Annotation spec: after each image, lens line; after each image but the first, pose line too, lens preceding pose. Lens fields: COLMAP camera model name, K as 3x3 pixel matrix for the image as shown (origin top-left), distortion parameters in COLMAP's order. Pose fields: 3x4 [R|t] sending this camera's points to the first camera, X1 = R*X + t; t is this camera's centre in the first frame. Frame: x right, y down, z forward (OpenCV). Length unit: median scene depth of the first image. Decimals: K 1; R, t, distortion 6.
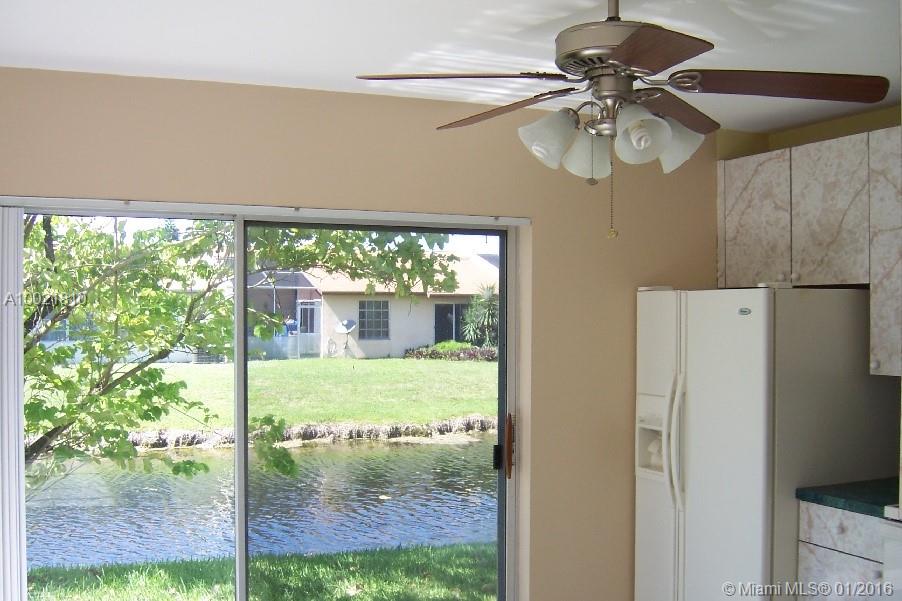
lens RADIAL K [[1030.4, 0, 453.0], [0, 1030.4, 299.6], [0, 0, 1]] dist [-0.086191, 0.000000]
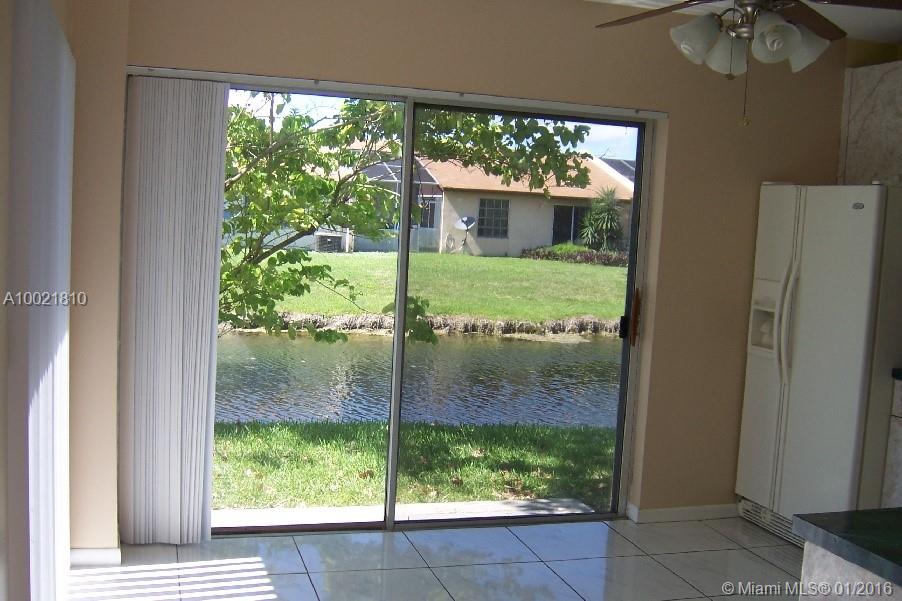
lens RADIAL K [[1030.4, 0, 449.6], [0, 1030.4, 304.2], [0, 0, 1]] dist [-0.086191, 0.000000]
pose [[0.991869, 0.061915, -0.111186, -0.022278], [-0.050756, 0.993639, 0.100526, 0.025720], [0.116703, -0.094066, 0.988702, -0.130722]]
